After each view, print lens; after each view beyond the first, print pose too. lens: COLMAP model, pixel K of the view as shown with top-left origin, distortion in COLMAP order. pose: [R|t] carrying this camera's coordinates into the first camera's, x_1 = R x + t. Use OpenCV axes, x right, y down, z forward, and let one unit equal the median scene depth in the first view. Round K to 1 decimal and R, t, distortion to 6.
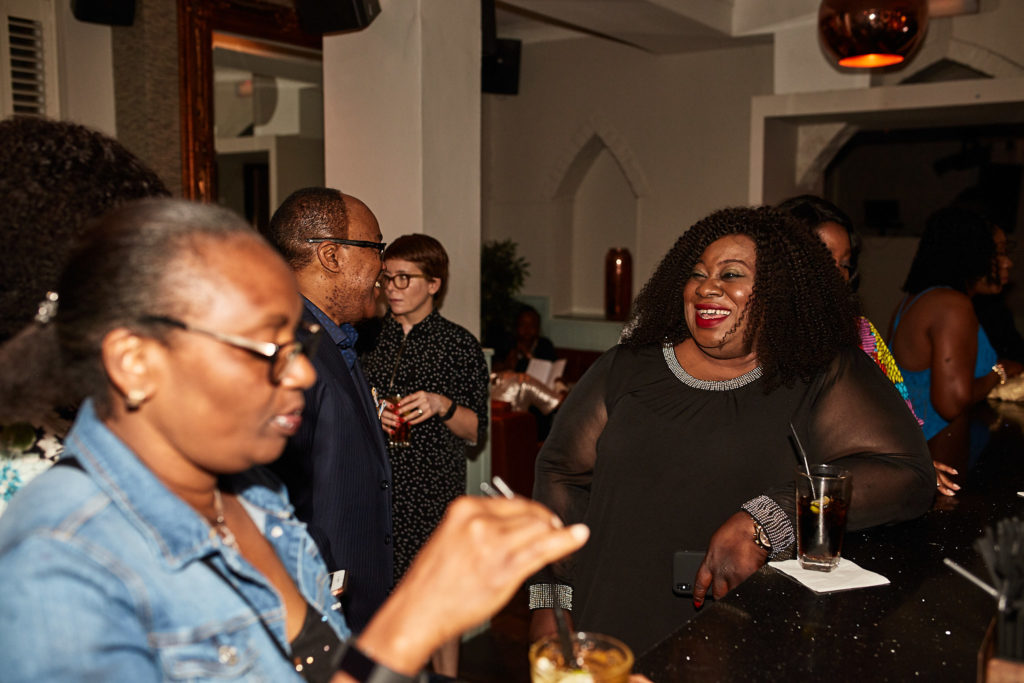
lens RADIAL K [[1069.0, 0, 512.0], [0, 1069.0, 341.5], [0, 0, 1]] dist [0.114147, -0.004838]
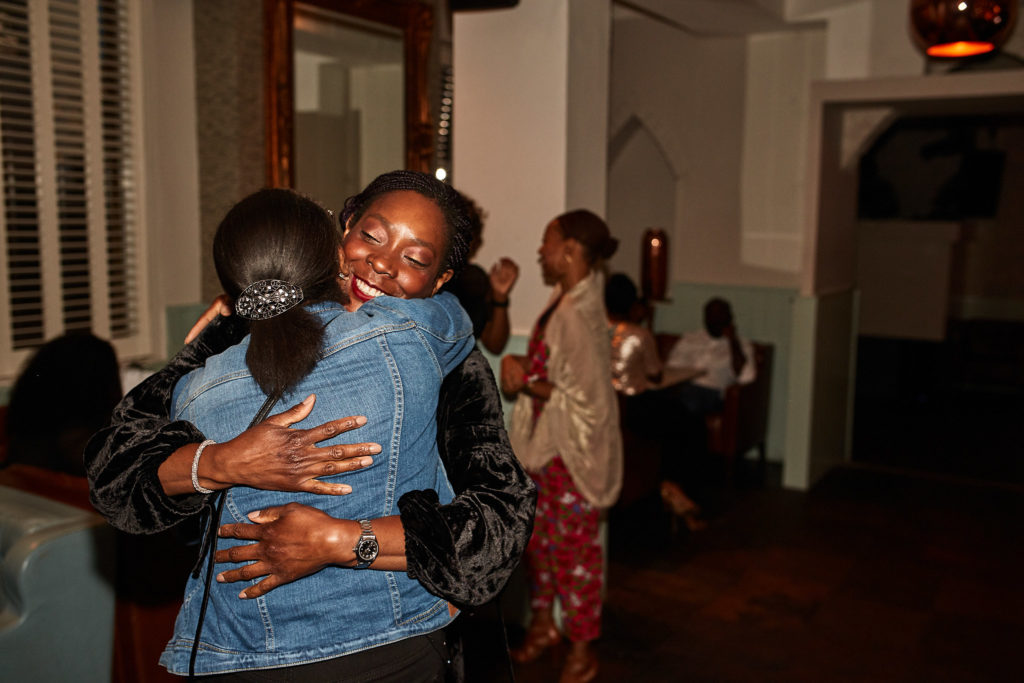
lens RADIAL K [[1069.0, 0, 512.0], [0, 1069.0, 341.5], [0, 0, 1]] dist [0.114147, -0.004838]
pose [[0.994720, -0.001800, 0.102607, -0.183276], [-0.000031, 0.999841, 0.017842, 0.002332], [-0.102623, -0.017751, 0.994562, -0.002007]]
